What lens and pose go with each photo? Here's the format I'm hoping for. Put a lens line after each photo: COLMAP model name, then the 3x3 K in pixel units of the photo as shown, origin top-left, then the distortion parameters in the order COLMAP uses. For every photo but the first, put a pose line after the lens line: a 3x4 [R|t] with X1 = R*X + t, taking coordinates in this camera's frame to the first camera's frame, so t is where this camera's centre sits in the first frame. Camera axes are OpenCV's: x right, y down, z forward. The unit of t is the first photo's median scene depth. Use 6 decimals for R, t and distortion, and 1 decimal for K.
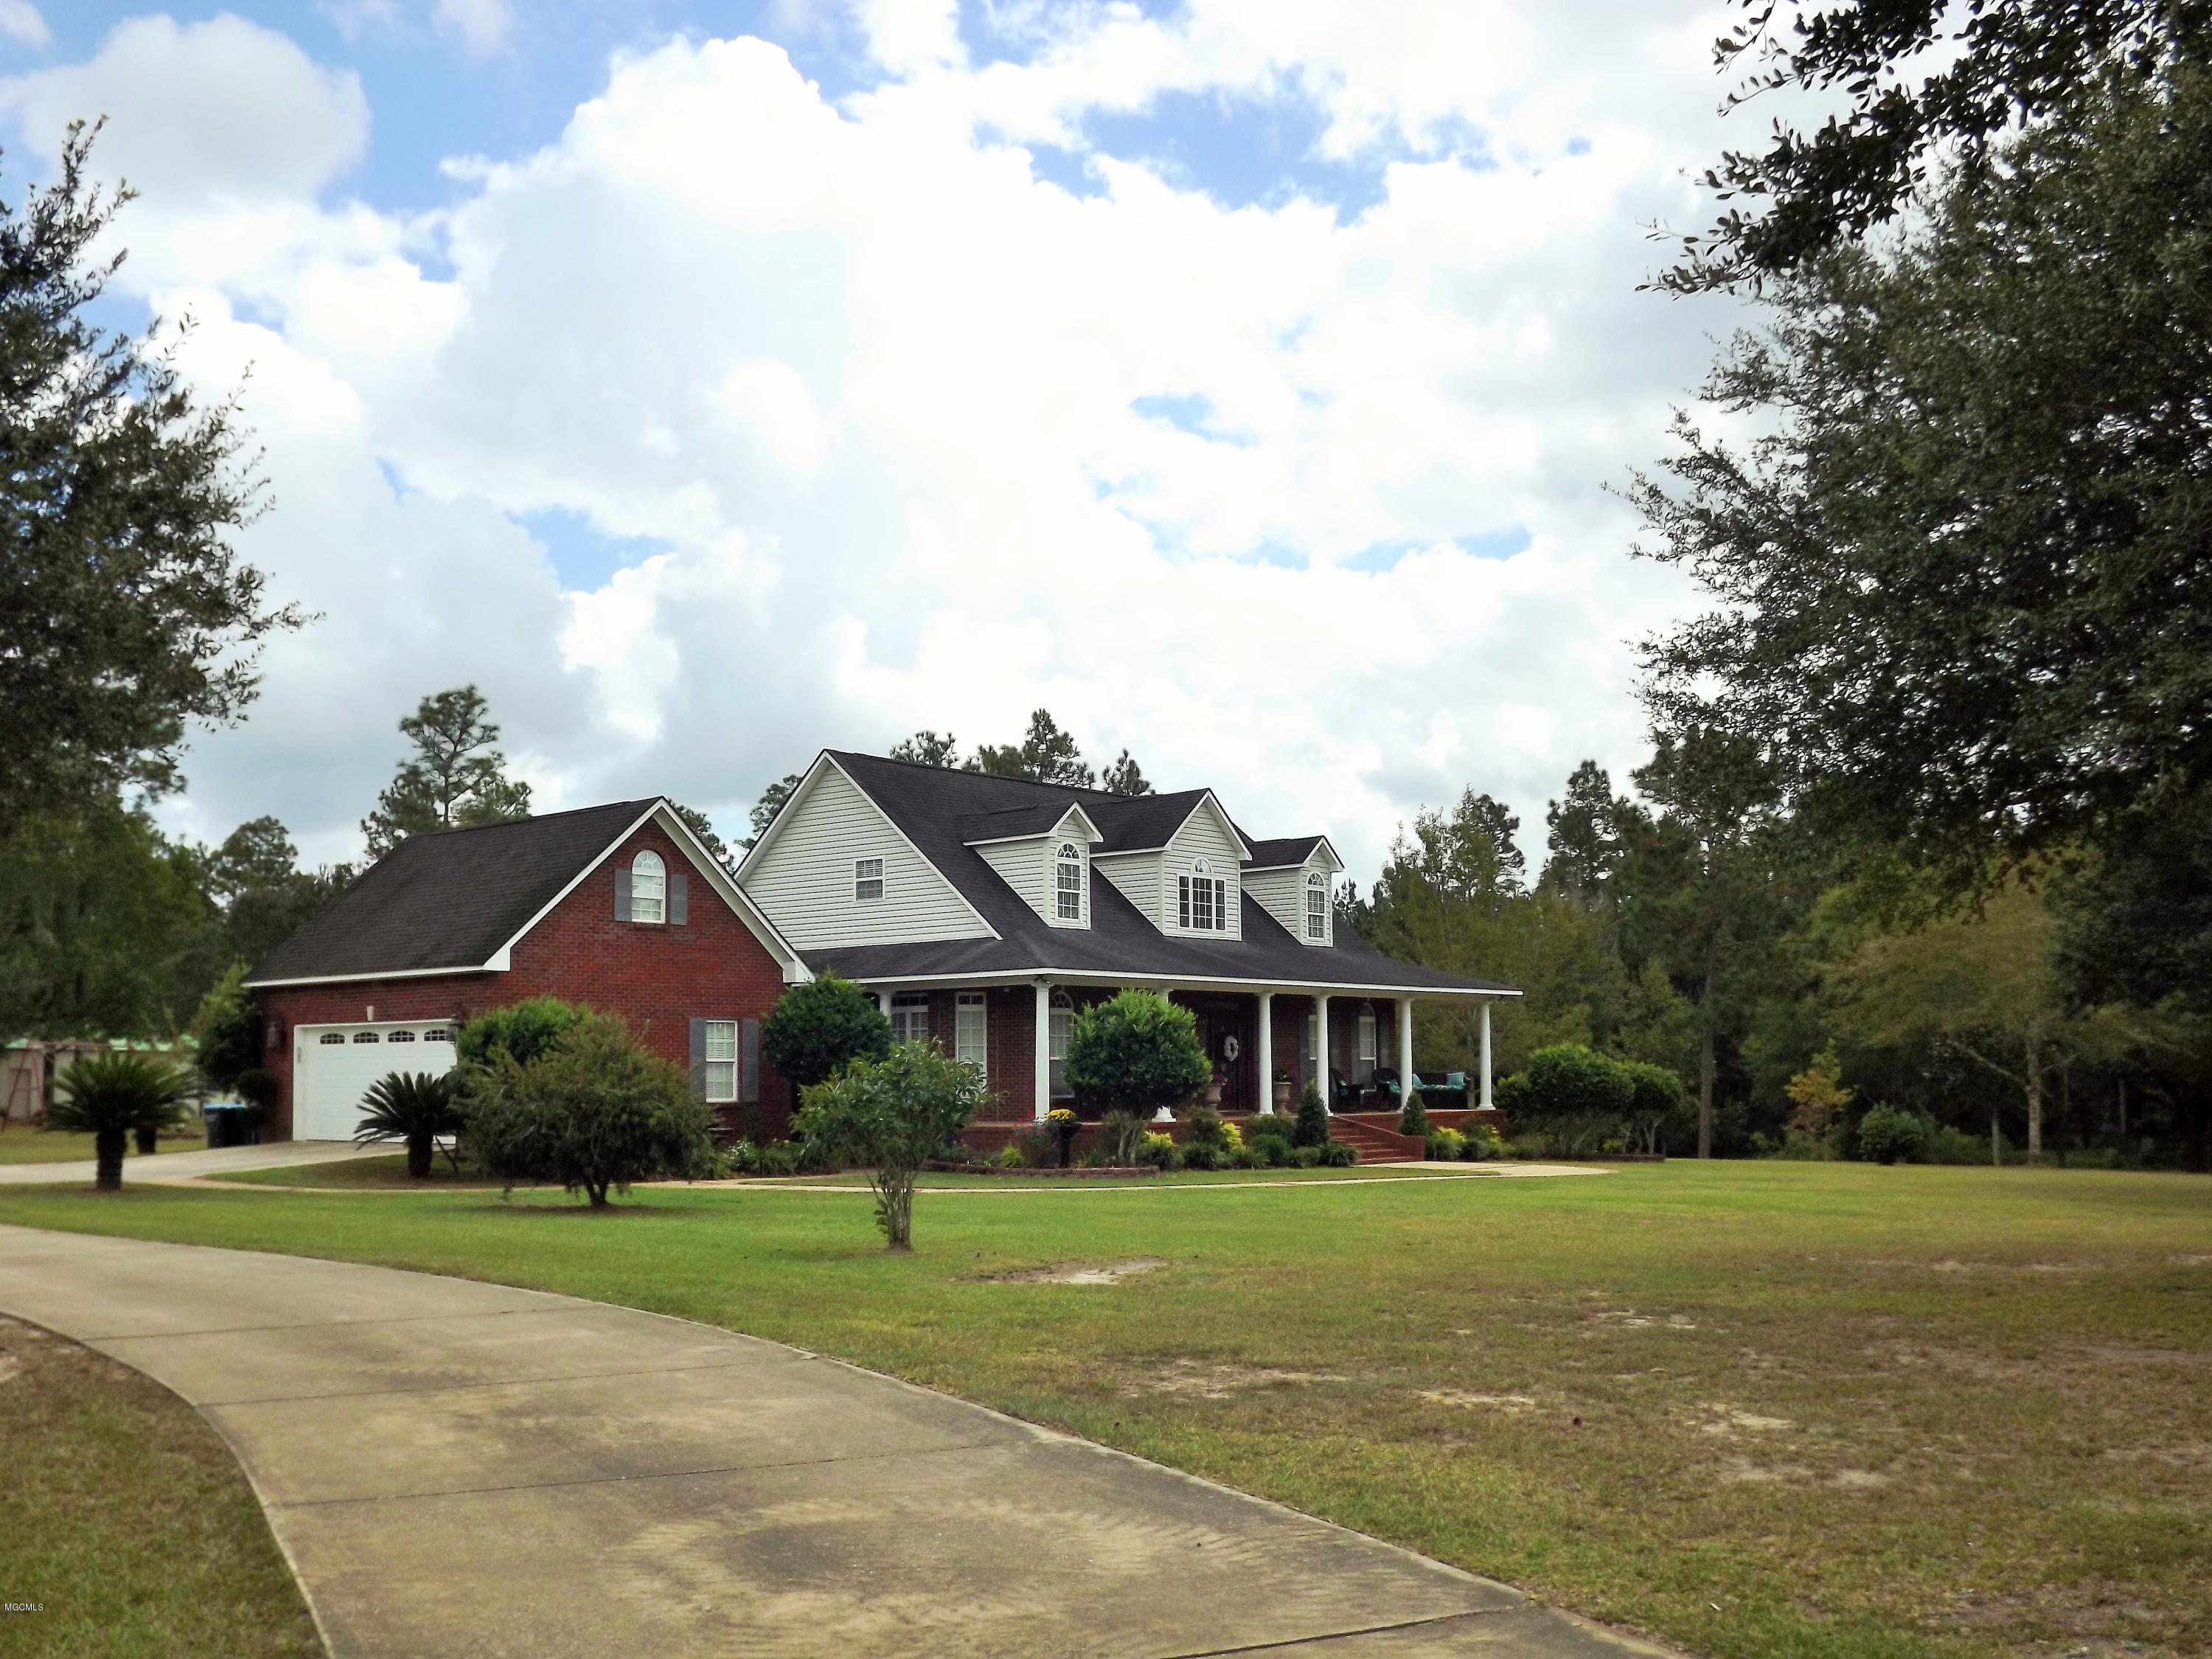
lens RADIAL K [[2503.3, 0, 1106.0], [0, 2503.3, 829.5], [0, 0, 1]] dist [-0.002217, -0.128432]
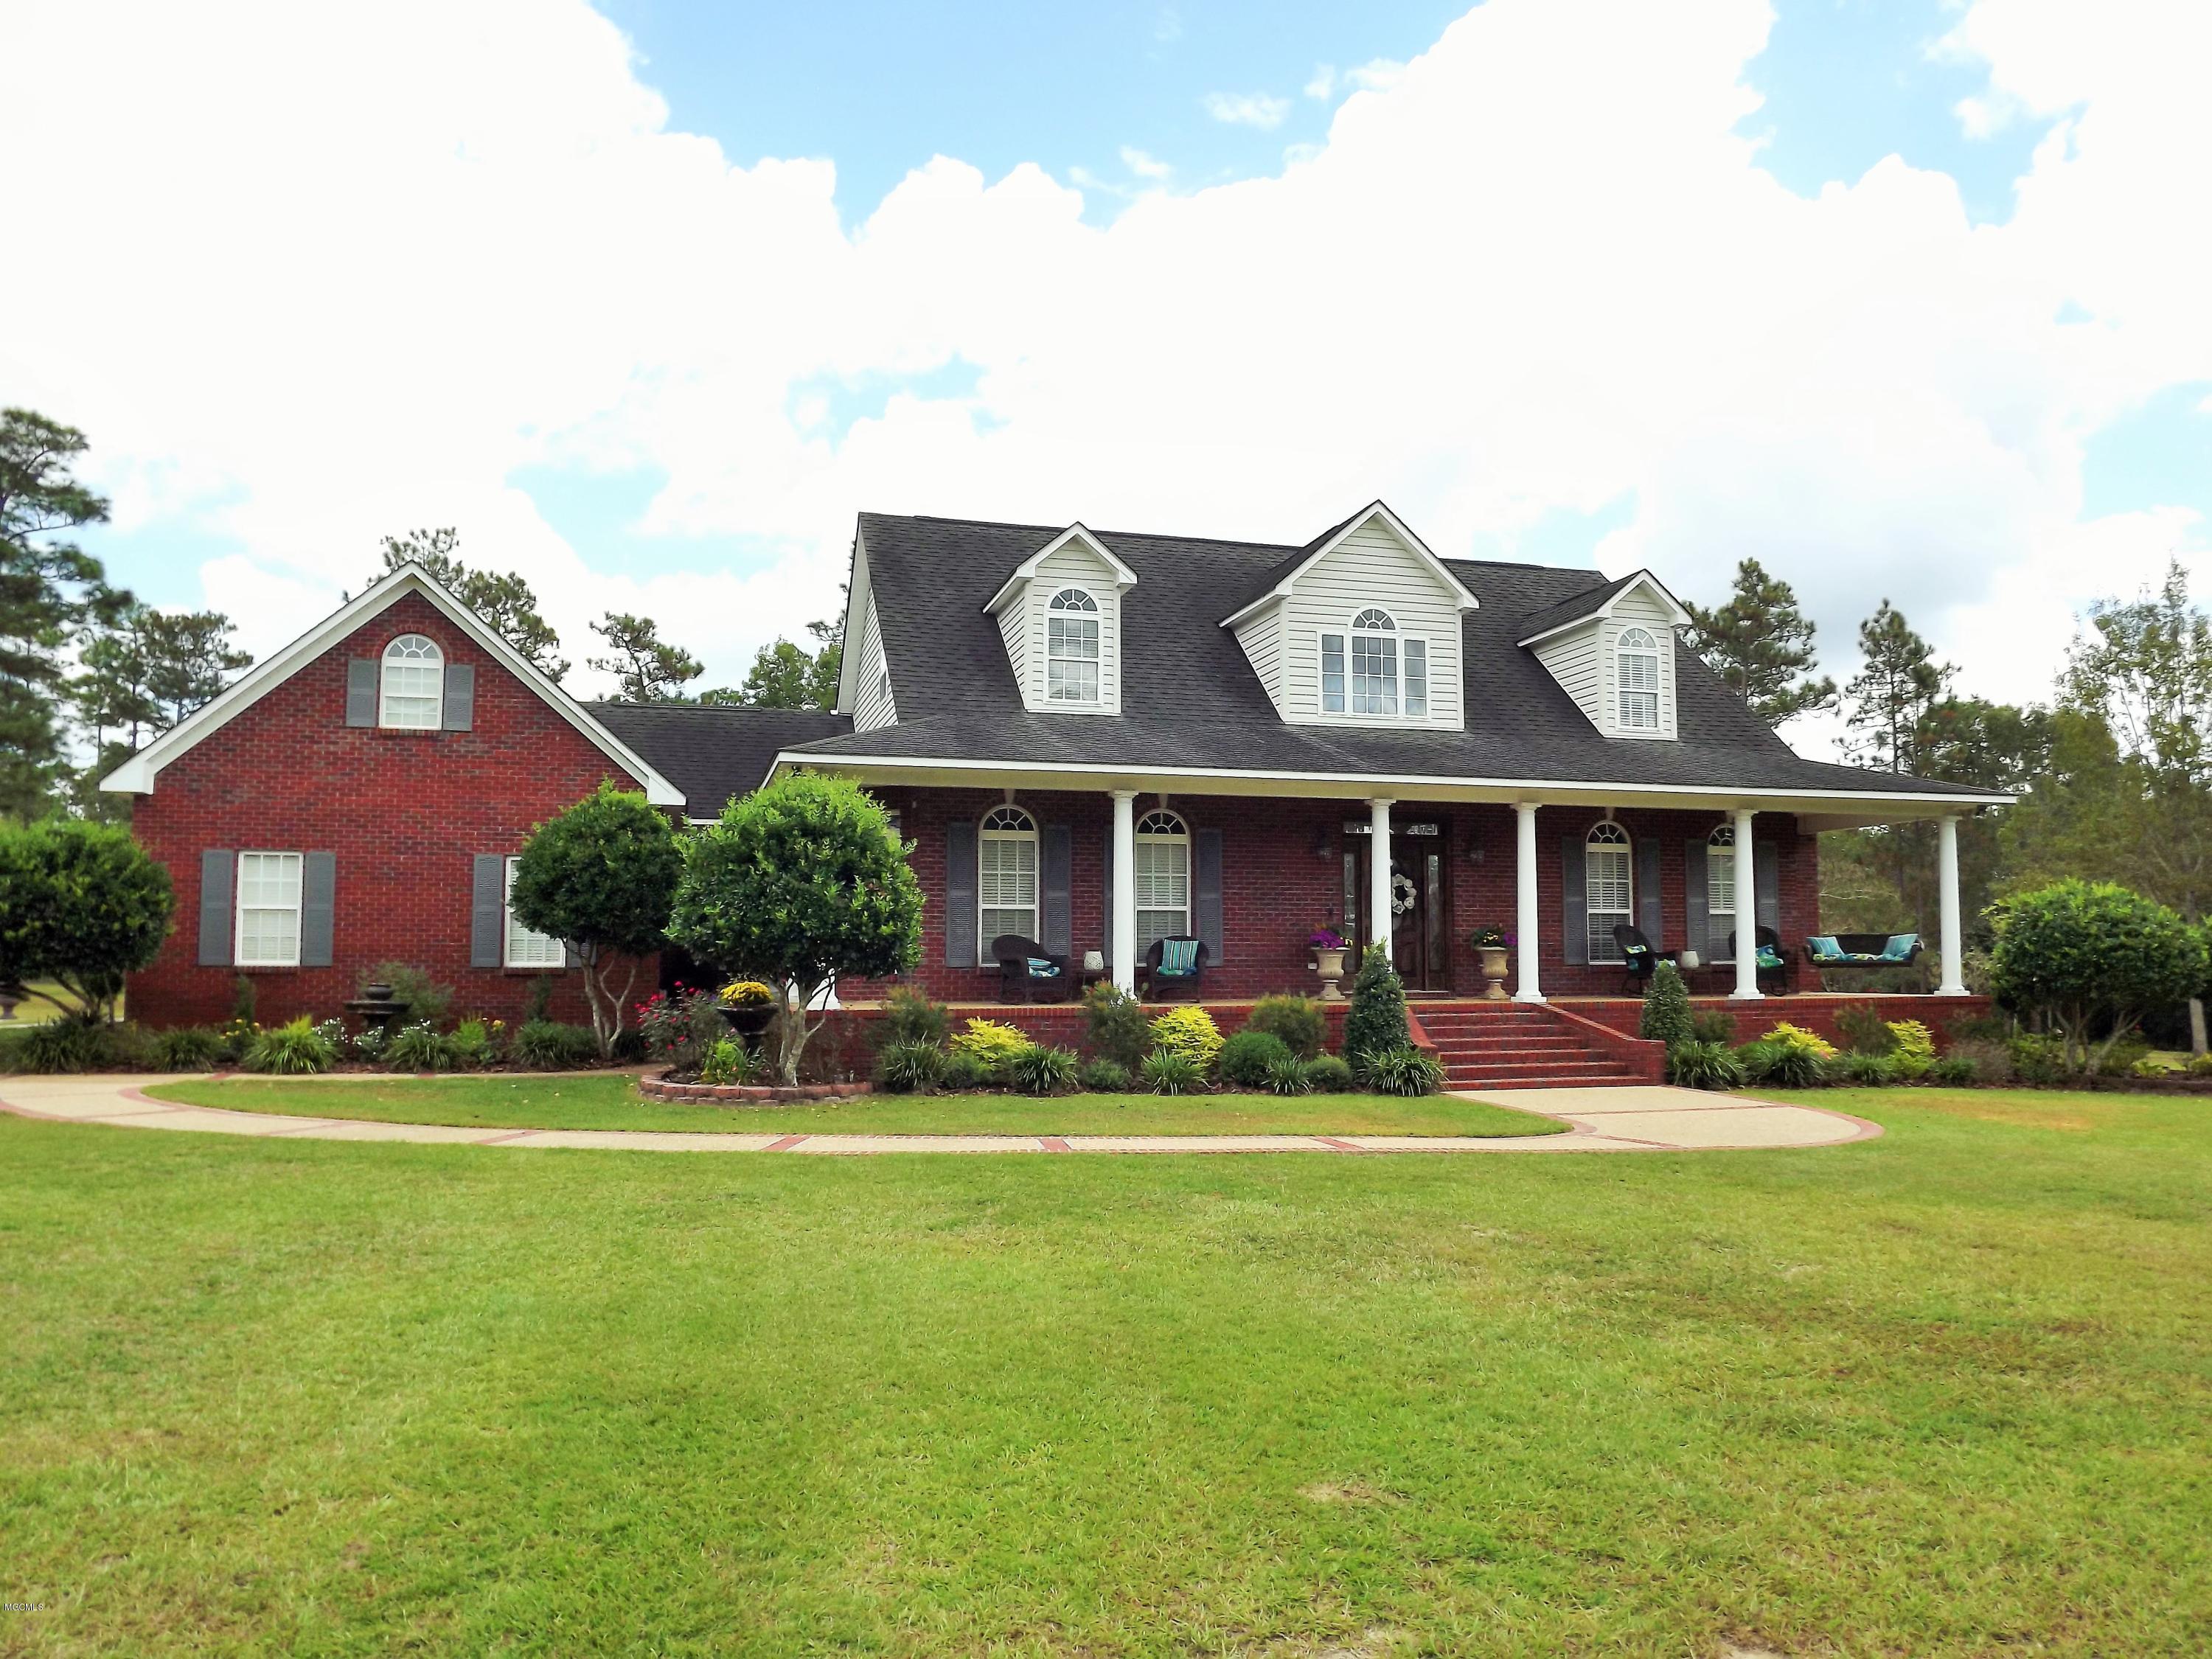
lens RADIAL K [[1657.9, 0, 1064.5], [0, 1657.9, 819.9], [0, 0, 1]] dist [-0.042296, 0.000355]
pose [[0.811121, -0.038542, -0.583608, 0.486418], [0.052471, 0.998598, 0.006979, 0.129841], [0.582521, -0.036283, 0.812006, 1.284204]]
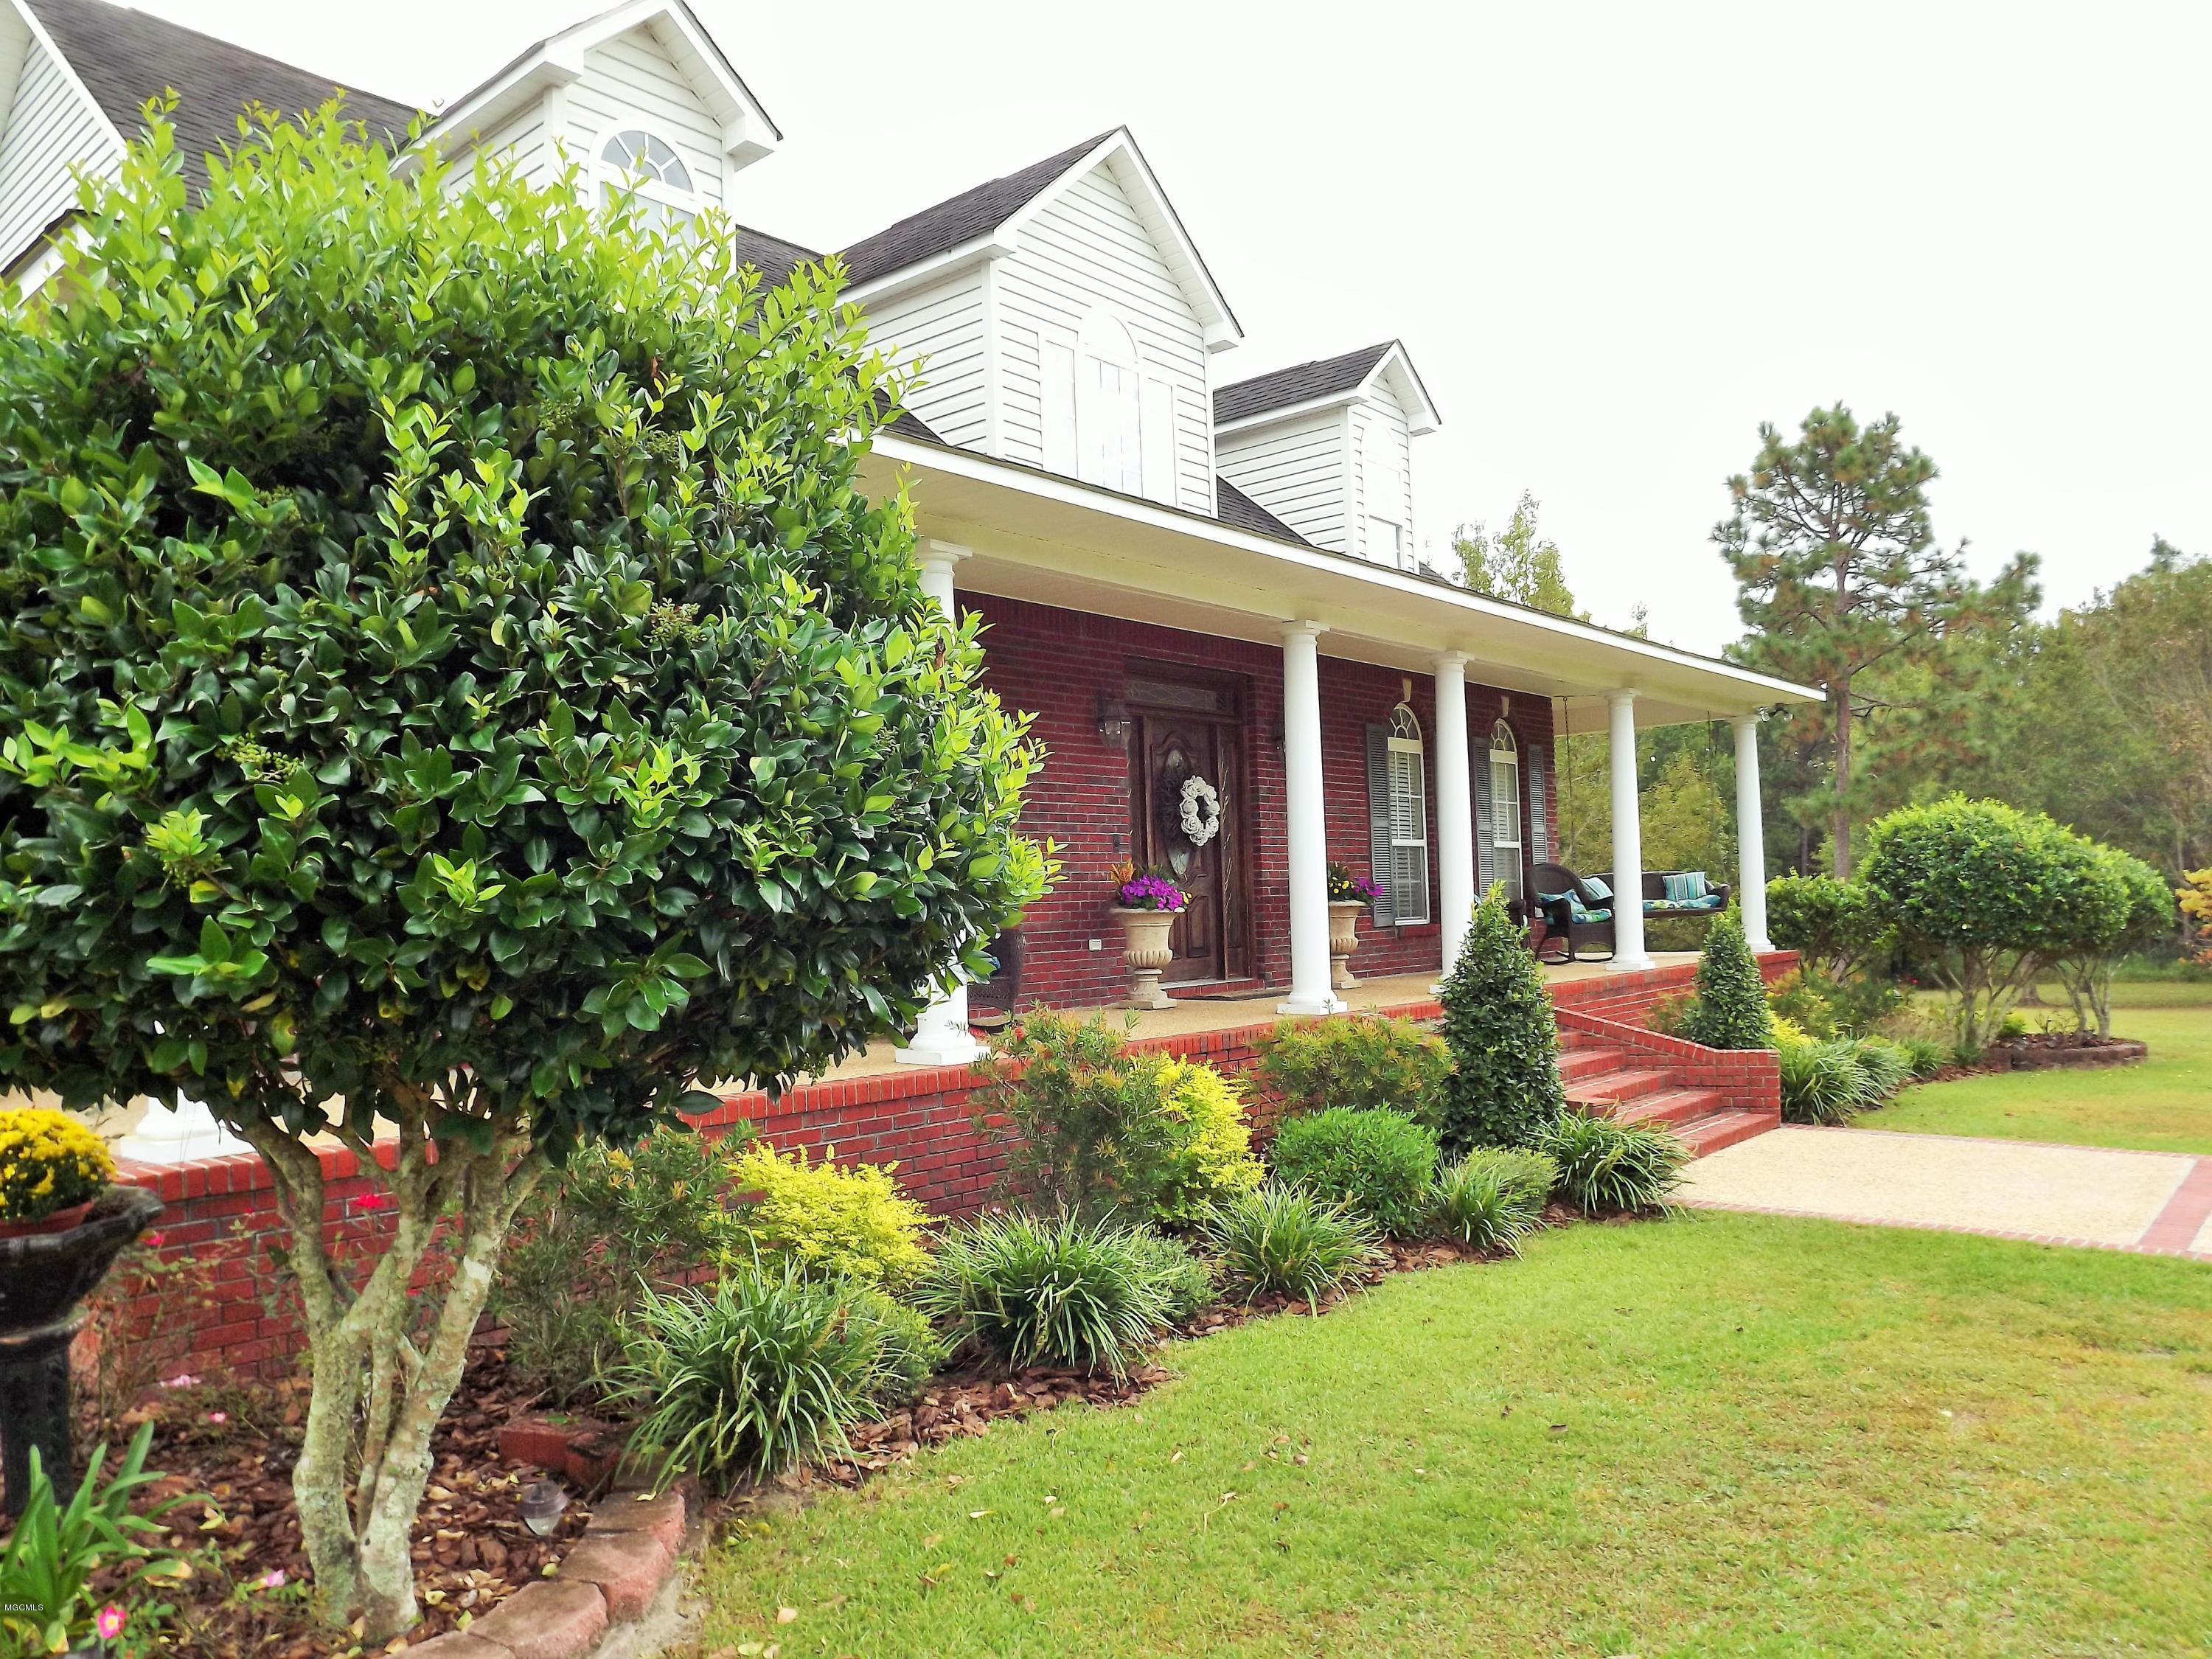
lens RADIAL K [[1657.9, 0, 1064.5], [0, 1657.9, 819.9], [0, 0, 1]] dist [-0.042296, 0.000355]
pose [[0.999325, -0.020974, -0.030165, 0.079918], [0.022565, 0.998319, 0.053385, 0.160543], [0.028994, -0.054030, 0.998118, 1.613769]]
